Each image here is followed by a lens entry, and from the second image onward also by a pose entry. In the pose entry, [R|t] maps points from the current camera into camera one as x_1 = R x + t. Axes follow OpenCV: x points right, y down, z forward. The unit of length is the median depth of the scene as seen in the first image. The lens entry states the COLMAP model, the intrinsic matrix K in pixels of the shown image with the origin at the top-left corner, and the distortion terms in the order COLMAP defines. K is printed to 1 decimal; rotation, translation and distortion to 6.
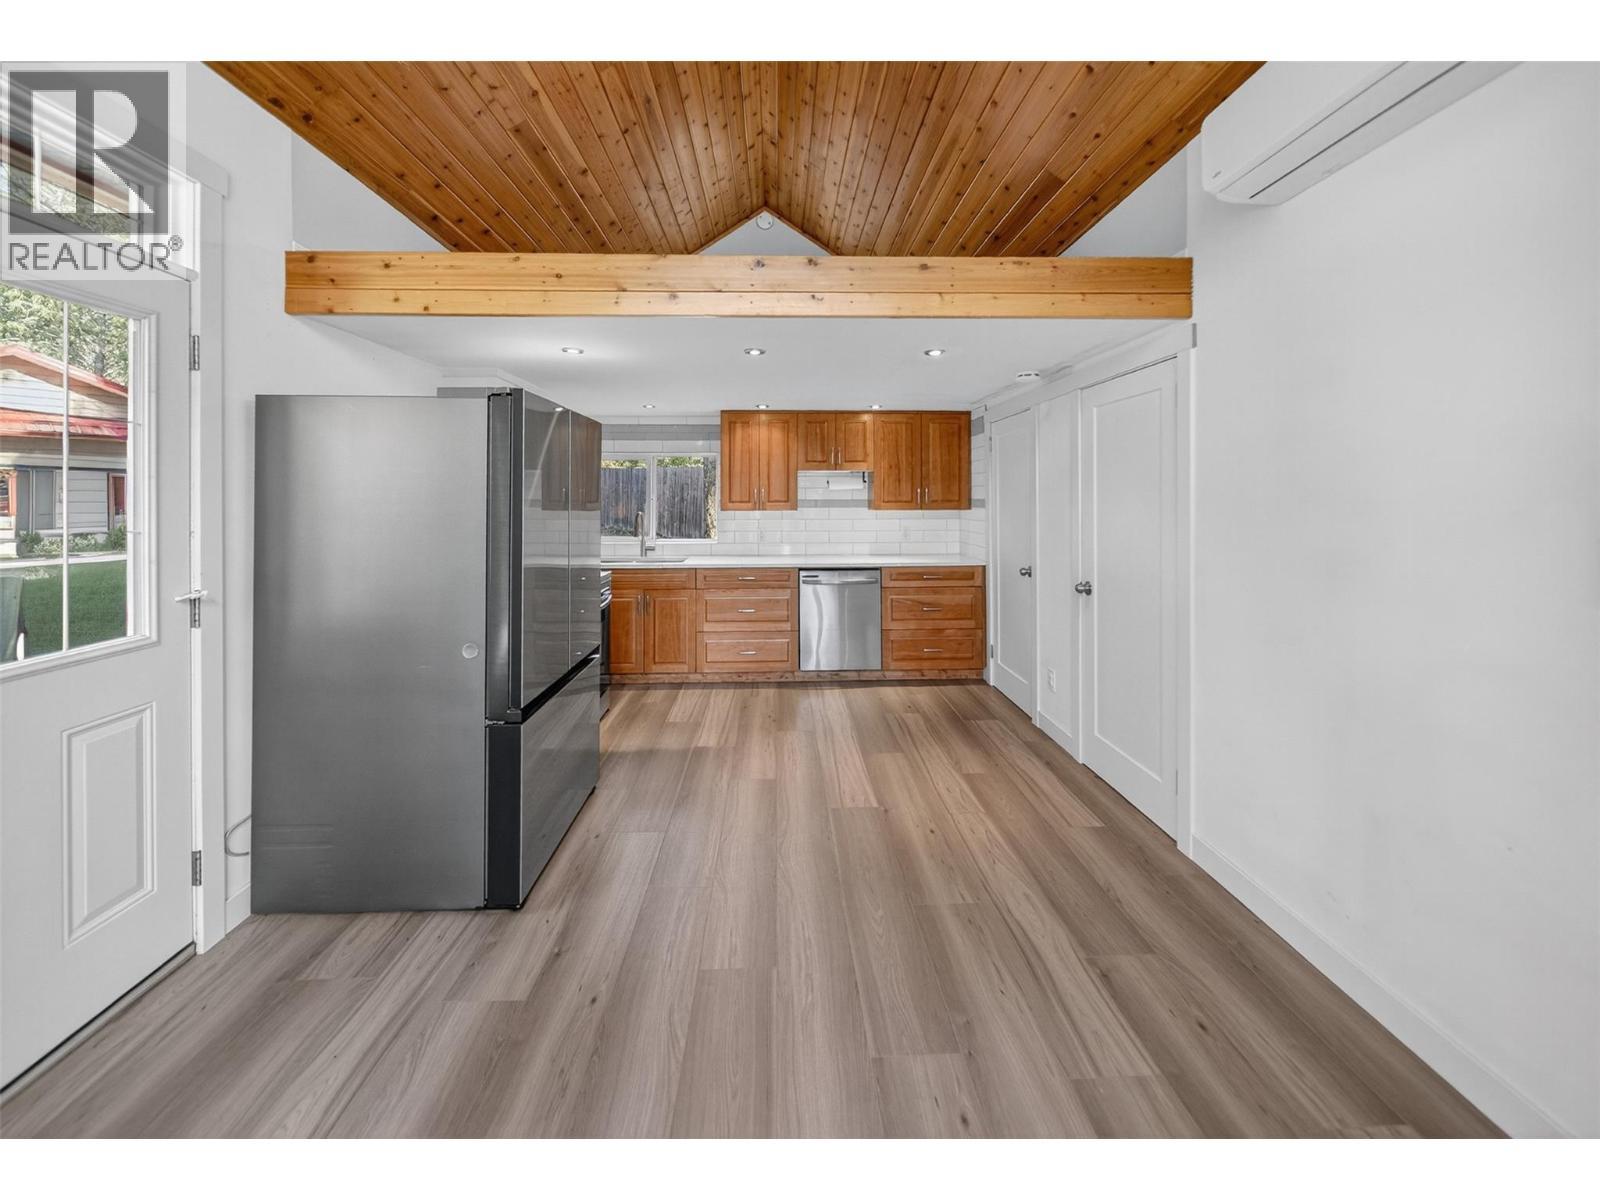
lens RADIAL K [[598.4, 0, 787.3], [0, 598.4, 498.4], [0, 0, 1]] dist [-0.005257, -0.000239]
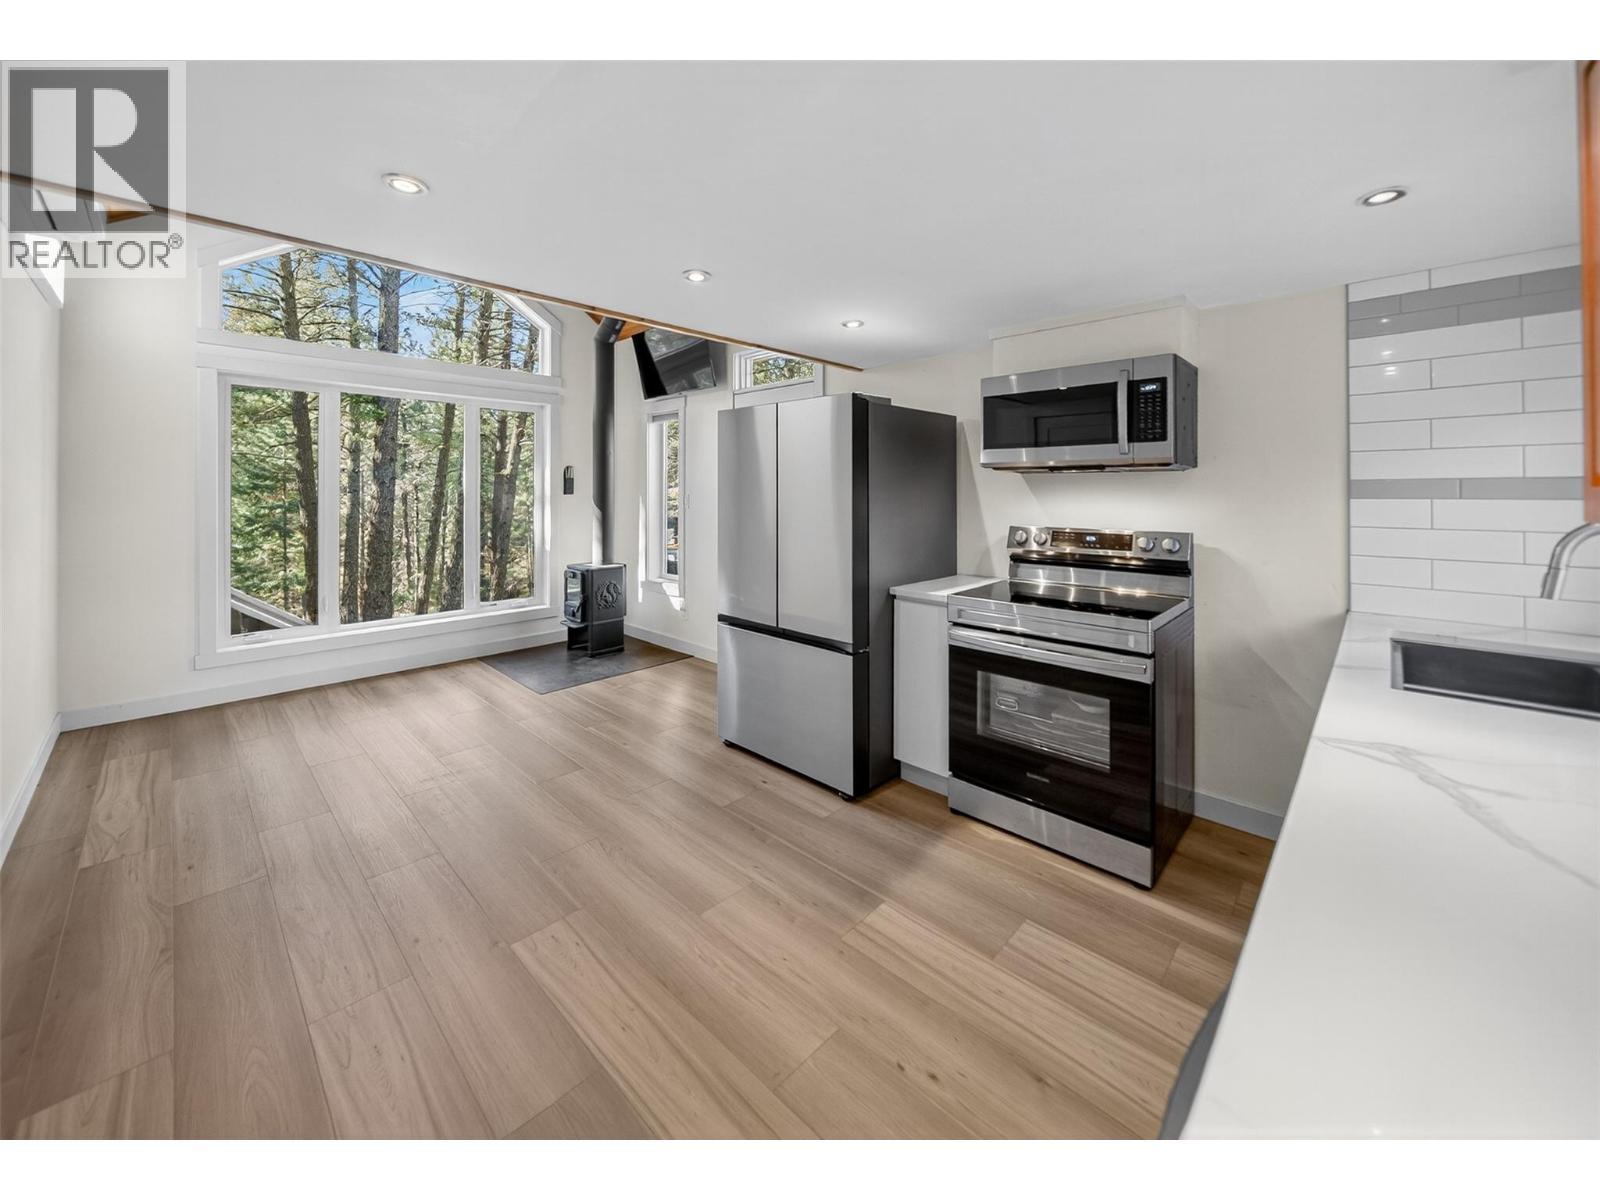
lens RADIAL K [[598.4, 0, 803.6], [0, 598.4, 491.2], [0, 0, 1]] dist [-0.005257, -0.000239]
pose [[-0.701949, -0.003317, -0.712219, 0.320217], [-0.003453, 0.999993, -0.001254, 0.020234], [0.712219, 0.001578, -0.701956, 1.388078]]
